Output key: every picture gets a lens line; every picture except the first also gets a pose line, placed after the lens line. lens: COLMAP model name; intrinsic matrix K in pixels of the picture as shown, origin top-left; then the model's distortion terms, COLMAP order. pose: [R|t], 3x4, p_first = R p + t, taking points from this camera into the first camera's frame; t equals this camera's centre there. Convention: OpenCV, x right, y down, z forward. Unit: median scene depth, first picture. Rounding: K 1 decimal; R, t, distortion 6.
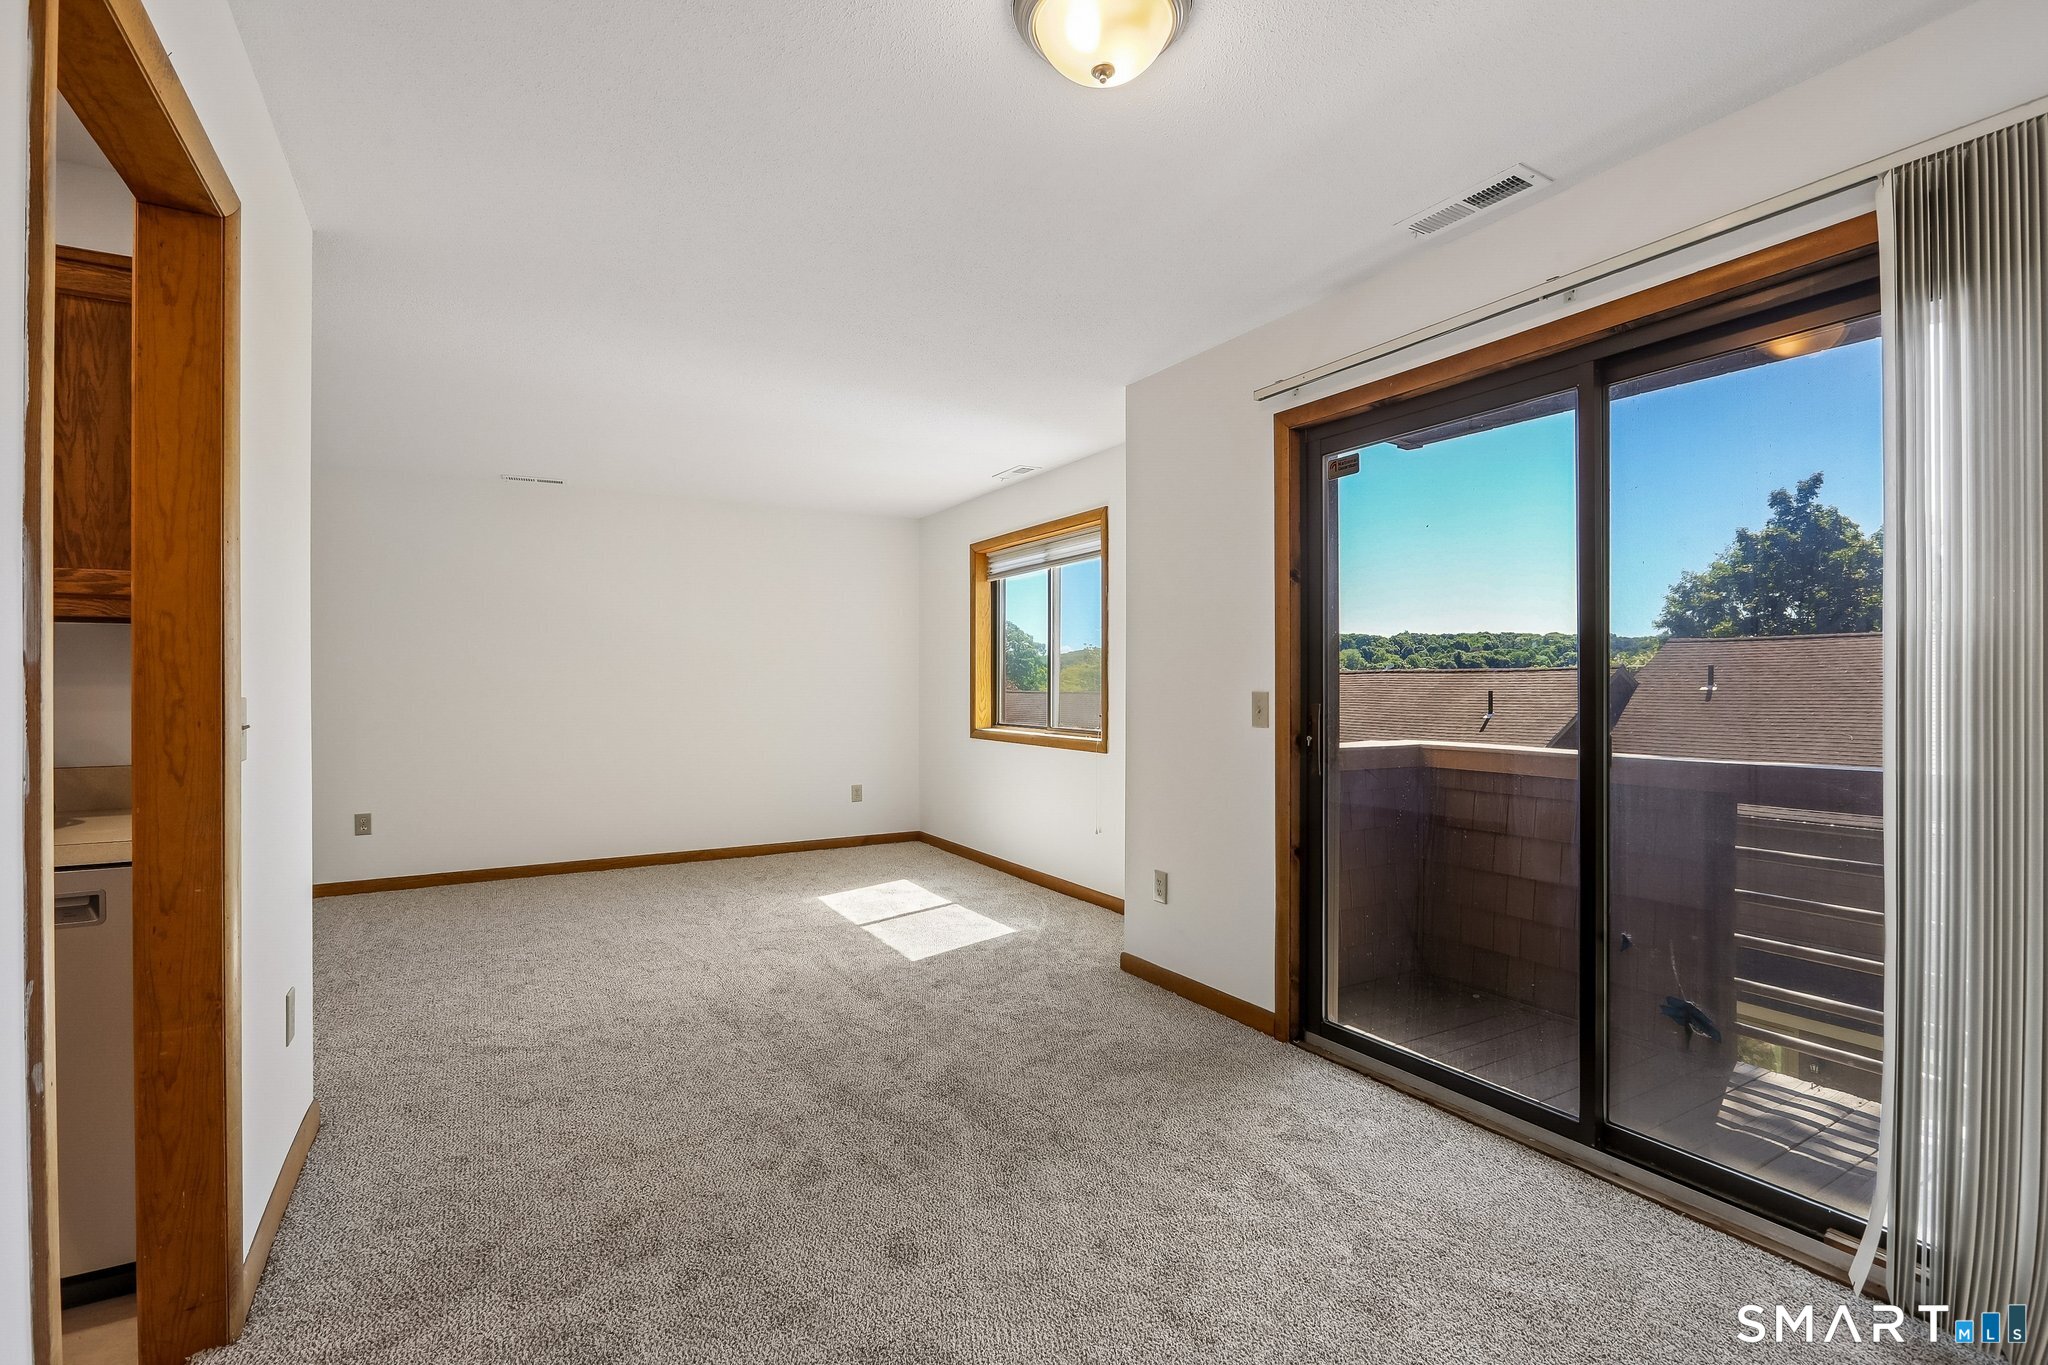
lens RADIAL K [[953.9, 0, 1028.8], [0, 953.9, 678.9], [0, 0, 1]] dist [-0.004785, 0.001267]
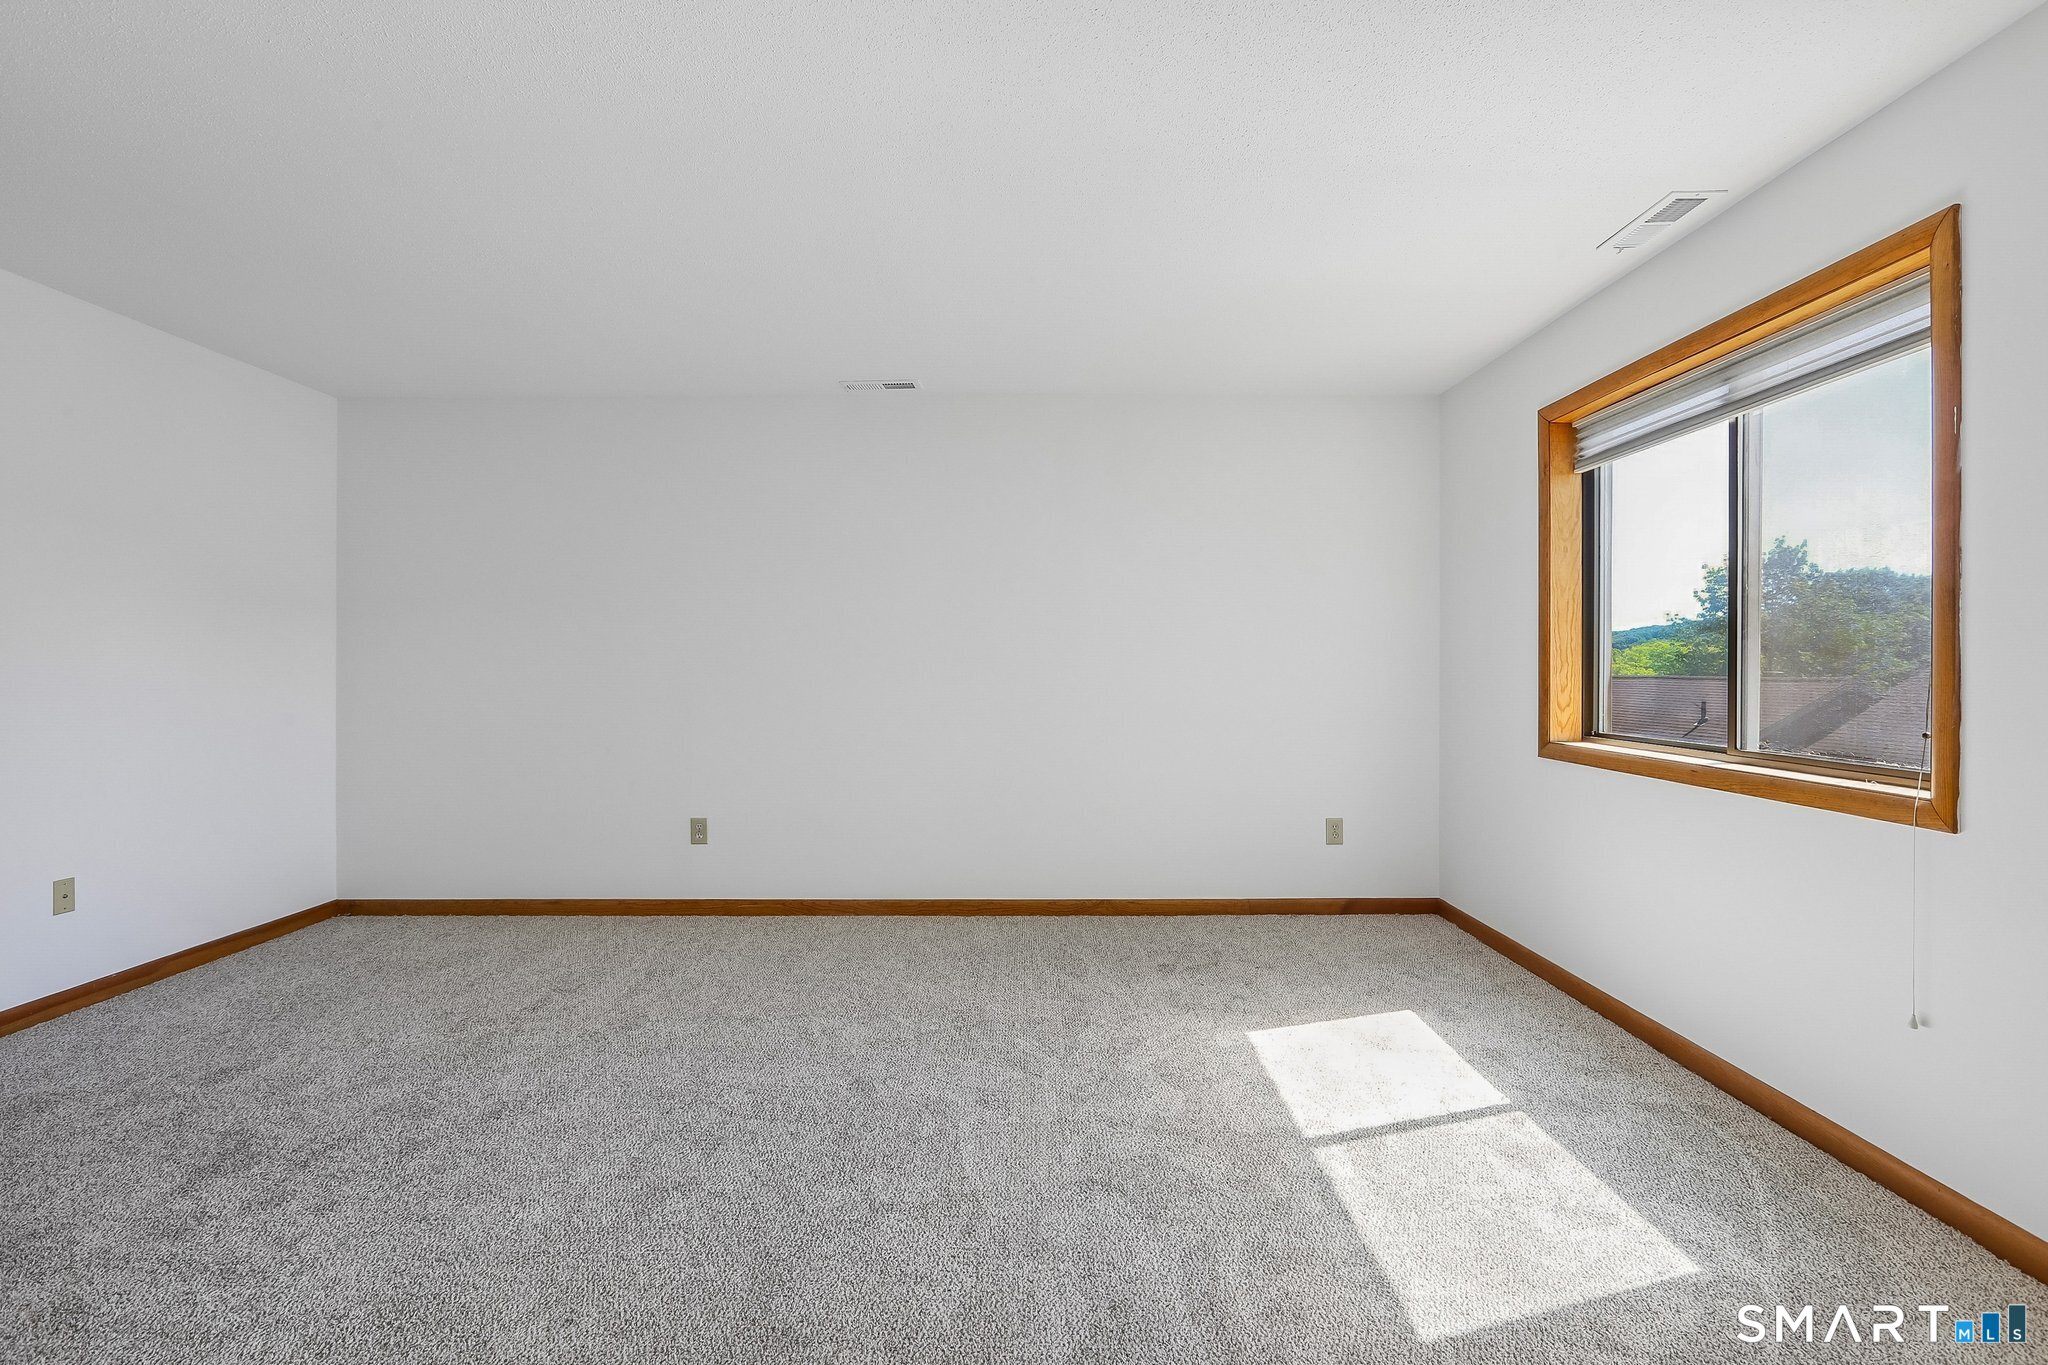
lens RADIAL K [[953.9, 0, 1021.8], [0, 953.9, 669.2], [0, 0, 1]] dist [-0.004785, 0.001267]
pose [[0.864497, 0.004300, -0.502619, -0.047854], [-0.000194, 0.999966, 0.008221, 0.006965], [0.502637, -0.007009, 0.864469, 0.410585]]
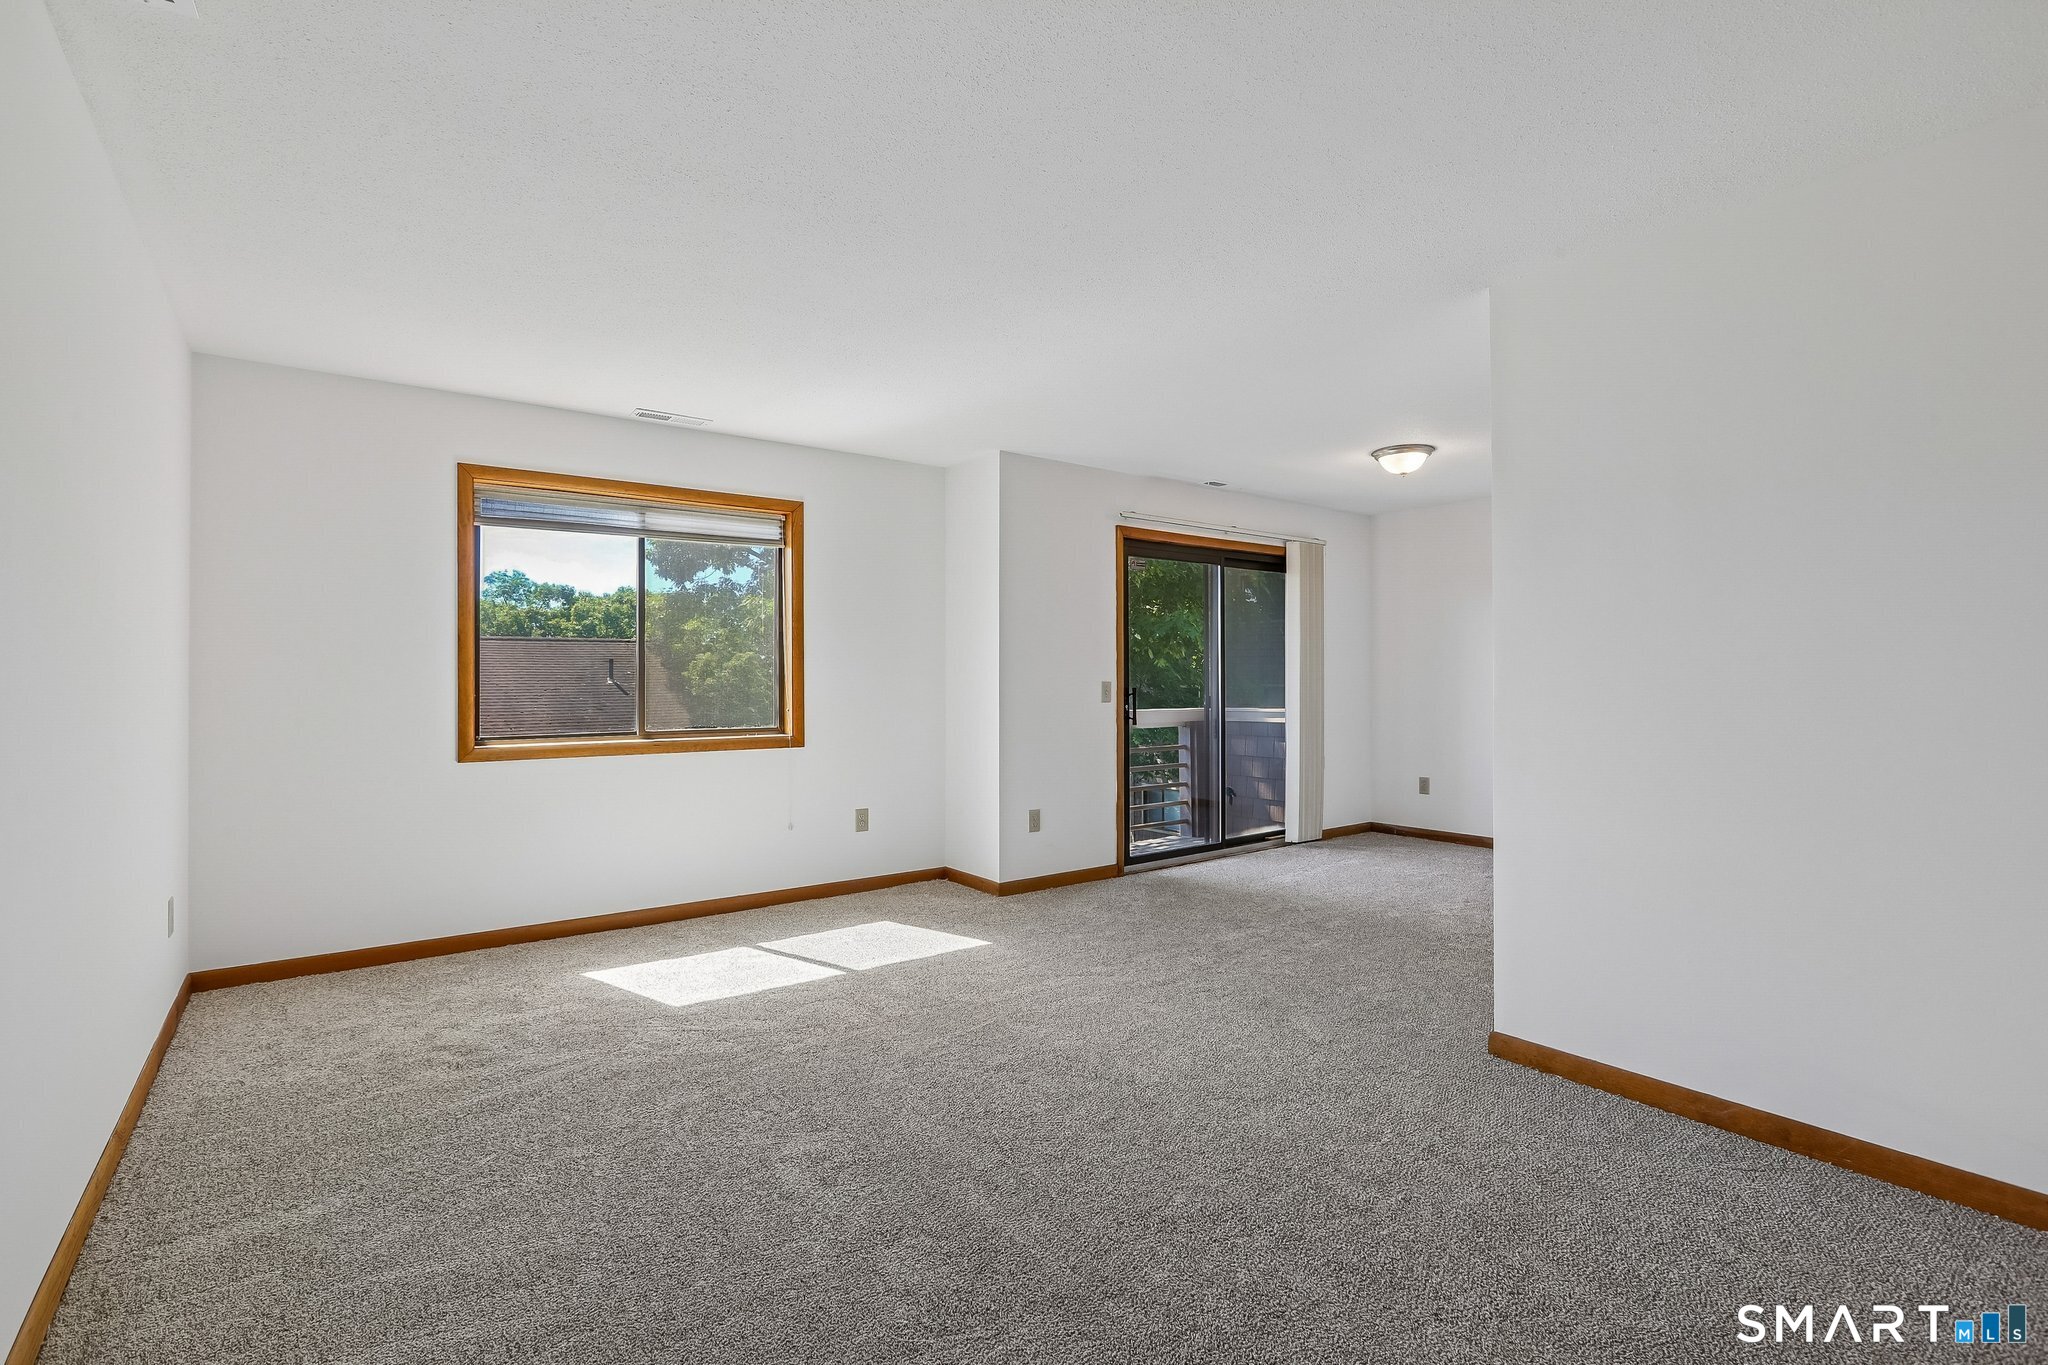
lens RADIAL K [[953.9, 0, 1021.1], [0, 953.9, 671.6], [0, 0, 1]] dist [-0.004785, 0.001267]
pose [[-0.121354, -0.000033, 0.992609, -0.837458], [-0.005168, 0.999986, -0.000599, -0.001615], [-0.992596, -0.005202, -0.121353, 0.784475]]
